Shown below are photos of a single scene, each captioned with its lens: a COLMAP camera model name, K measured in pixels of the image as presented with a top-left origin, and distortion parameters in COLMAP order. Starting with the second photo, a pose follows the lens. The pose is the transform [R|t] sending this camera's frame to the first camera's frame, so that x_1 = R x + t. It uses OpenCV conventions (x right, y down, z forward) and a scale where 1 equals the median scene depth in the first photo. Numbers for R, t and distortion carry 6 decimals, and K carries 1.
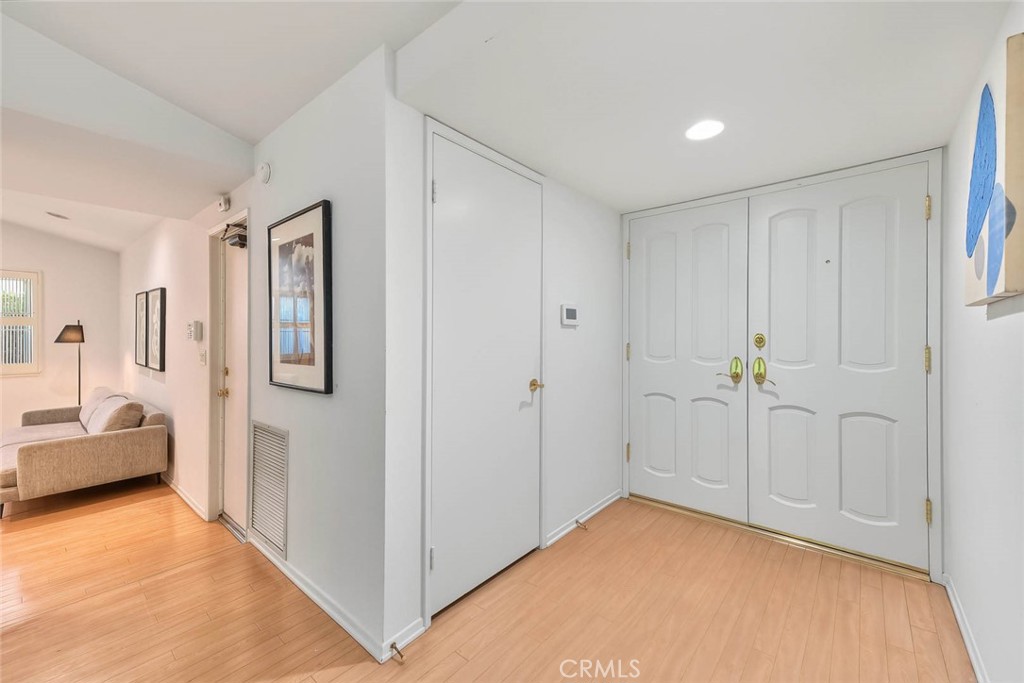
lens RADIAL K [[413.5, 0, 506.1], [0, 413.5, 338.0], [0, 0, 1]] dist [0.030869, -0.001068]
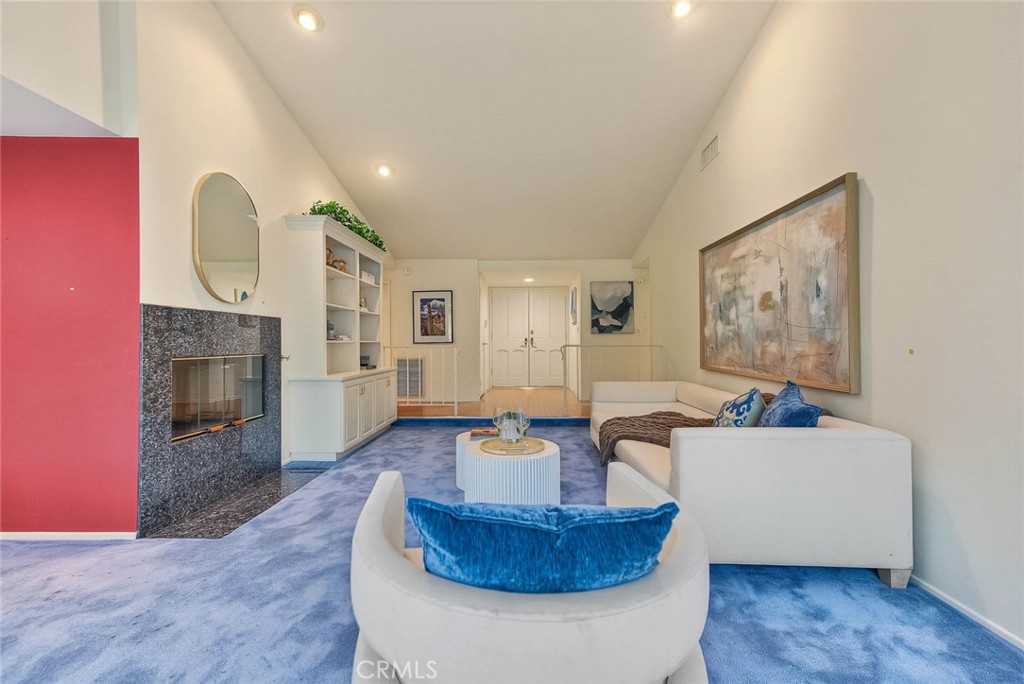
lens RADIAL K [[413.5, 0, 514.7], [0, 413.5, 340.9], [0, 0, 1]] dist [0.030869, -0.001068]
pose [[0.788914, 0.000879, 0.614503, -1.575351], [0.005373, 0.999951, -0.008328, 0.105802], [-0.614480, 0.009872, 0.788871, -1.564948]]
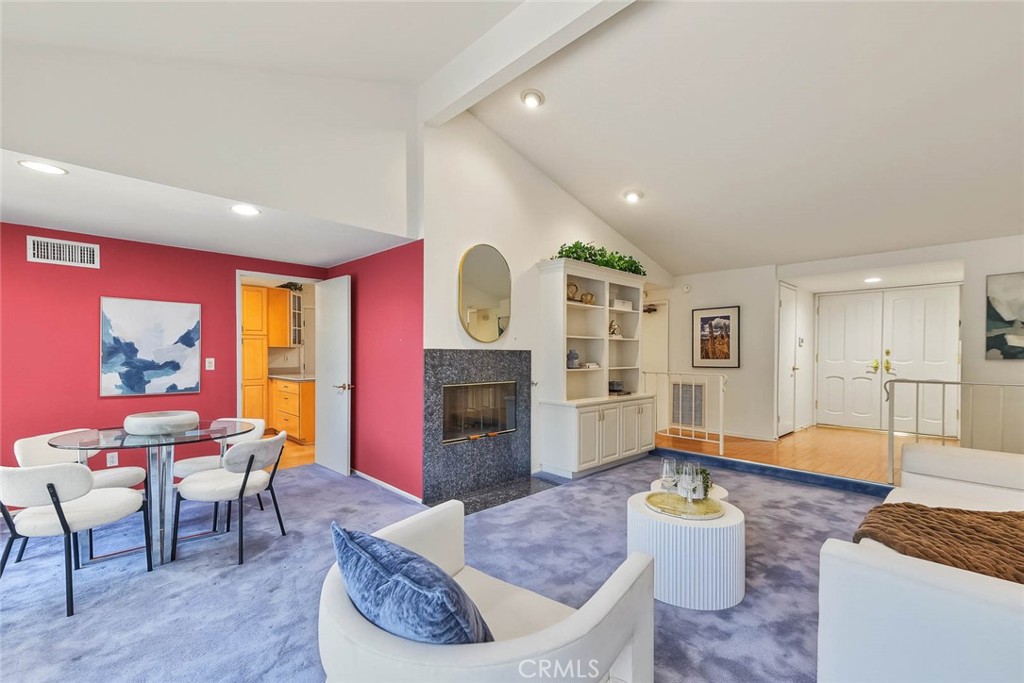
lens RADIAL K [[437.4, 0, 513.1], [0, 437.4, 361.2], [0, 0, 1]] dist [0.032037, -0.001498]
pose [[0.995525, 0.007309, -0.094217, -1.264401], [-0.006431, 0.999933, 0.009625, 0.044791], [0.094281, -0.008976, 0.995505, -1.718954]]
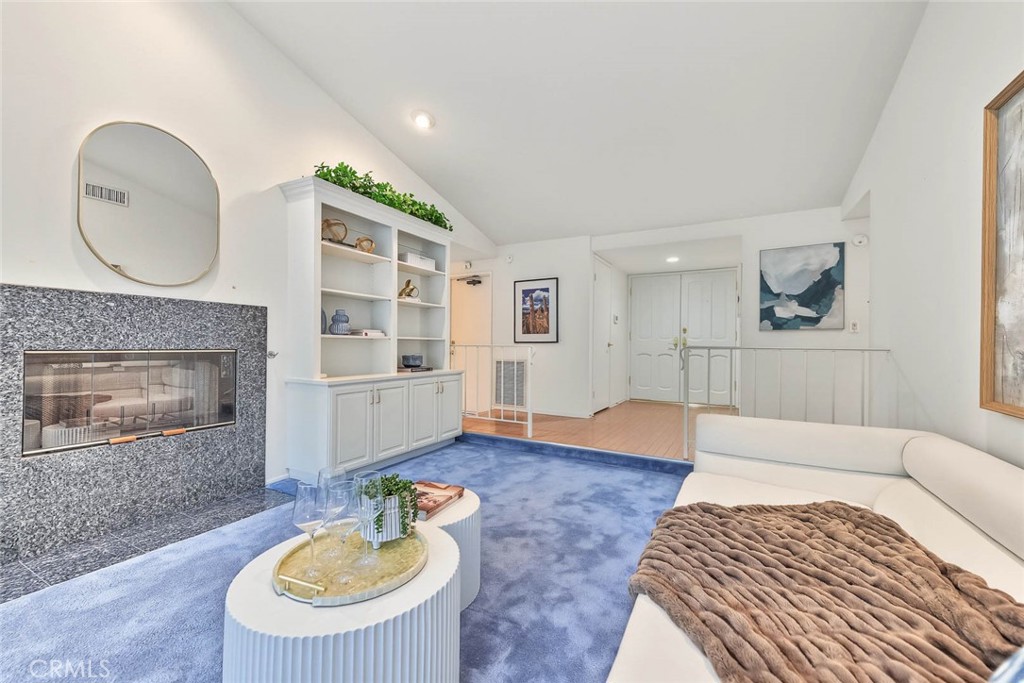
lens RADIAL K [[413.5, 0, 507.8], [0, 413.5, 346.1], [0, 0, 1]] dist [0.030869, -0.001068]
pose [[0.980397, 0.010034, 0.196776, -0.951547], [-0.010025, 0.999949, -0.001042, 0.116261], [-0.196776, -0.000951, 0.980448, -1.280169]]
